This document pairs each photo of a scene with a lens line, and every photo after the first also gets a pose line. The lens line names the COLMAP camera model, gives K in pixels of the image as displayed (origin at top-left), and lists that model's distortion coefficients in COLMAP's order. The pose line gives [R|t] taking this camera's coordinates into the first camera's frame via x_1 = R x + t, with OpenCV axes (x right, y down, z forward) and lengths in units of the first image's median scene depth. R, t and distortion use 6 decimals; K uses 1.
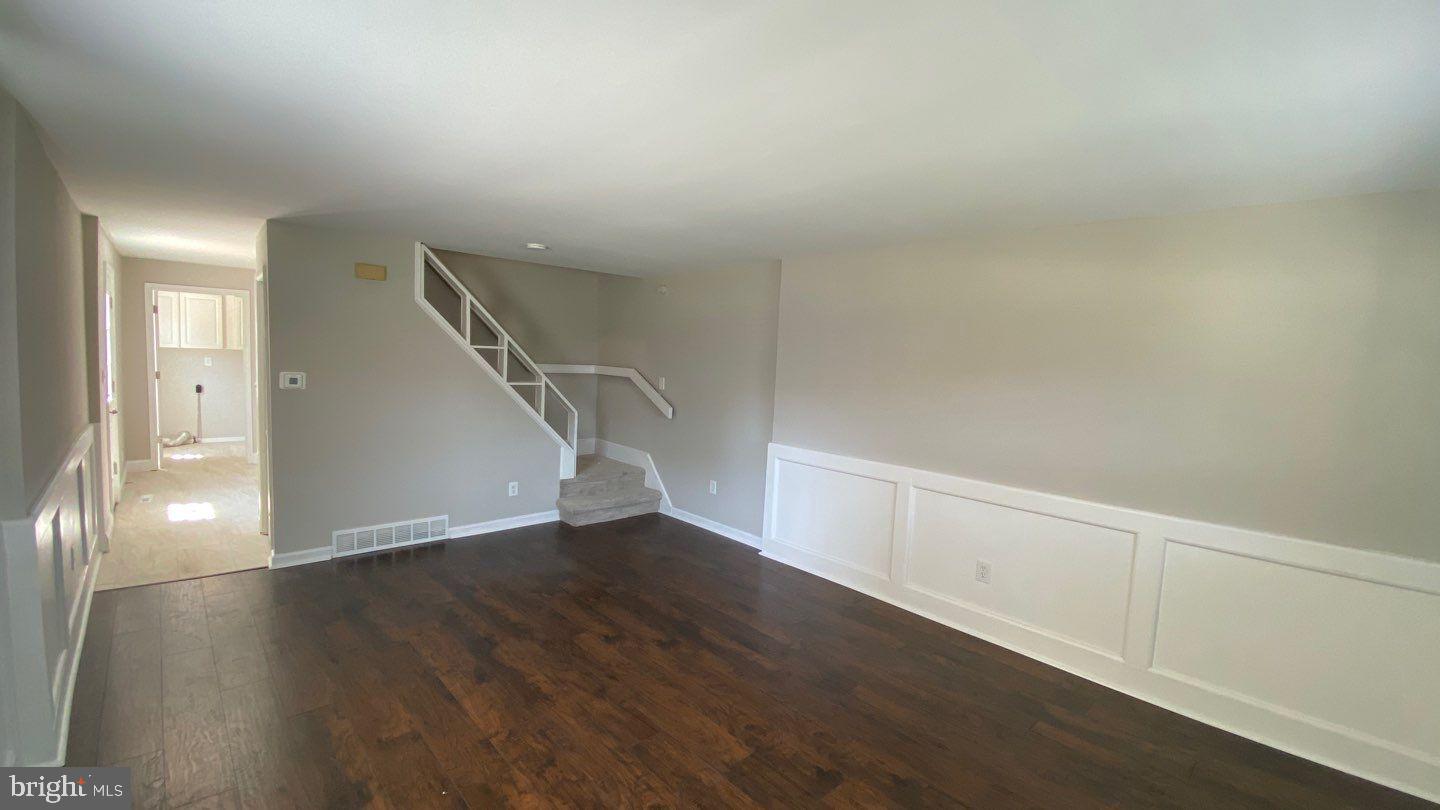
lens RADIAL K [[587.7, 0, 720.0], [0, 587.7, 405.0], [0, 0, 1]] dist [0.000025, -0.011144]
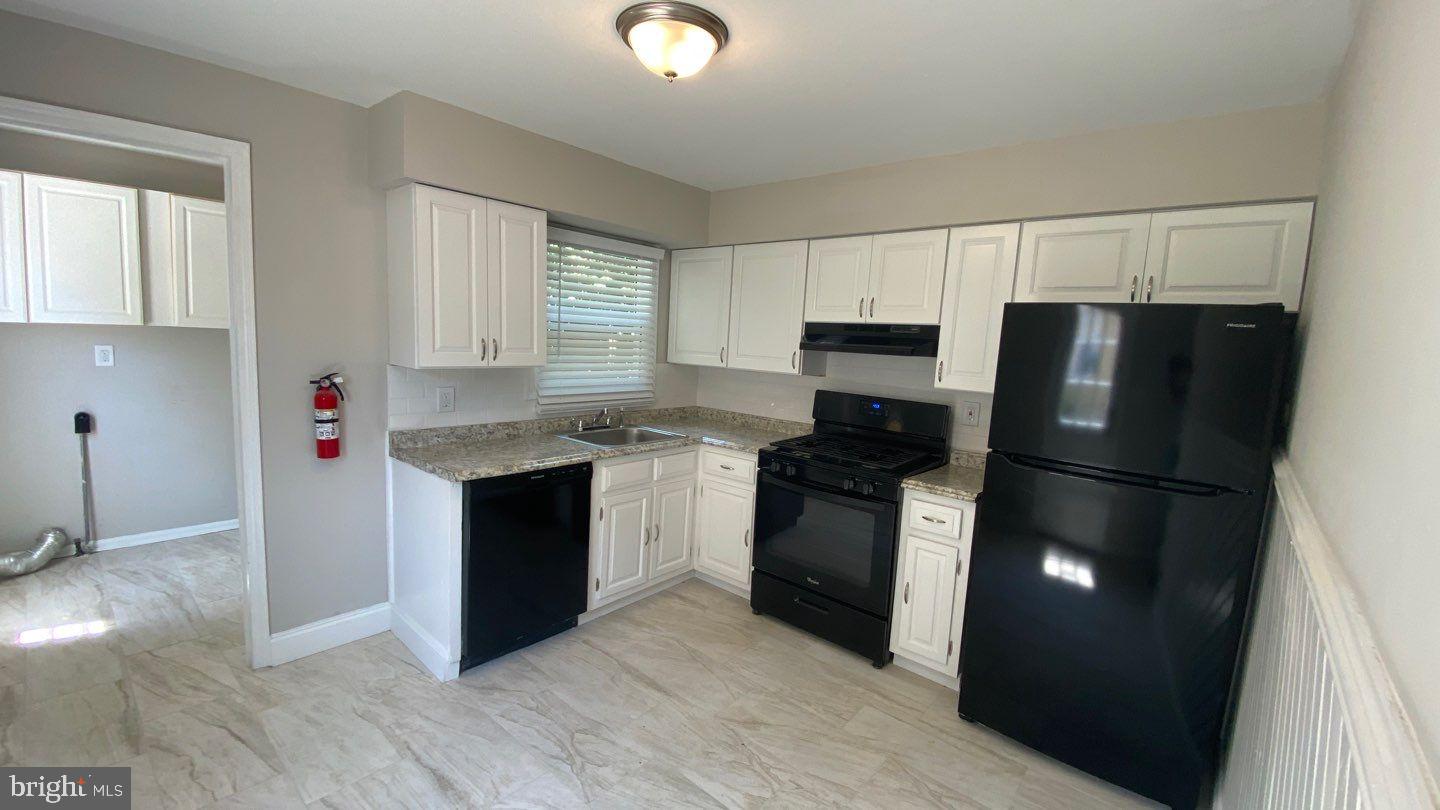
lens RADIAL K [[587.7, 0, 720.0], [0, 587.7, 405.0], [0, 0, 1]] dist [0.000025, -0.011144]
pose [[0.994692, -0.012595, 0.102124, -0.497866], [0.008703, 0.999222, 0.038466, -0.053333], [-0.102529, -0.037373, 0.994028, 0.560324]]
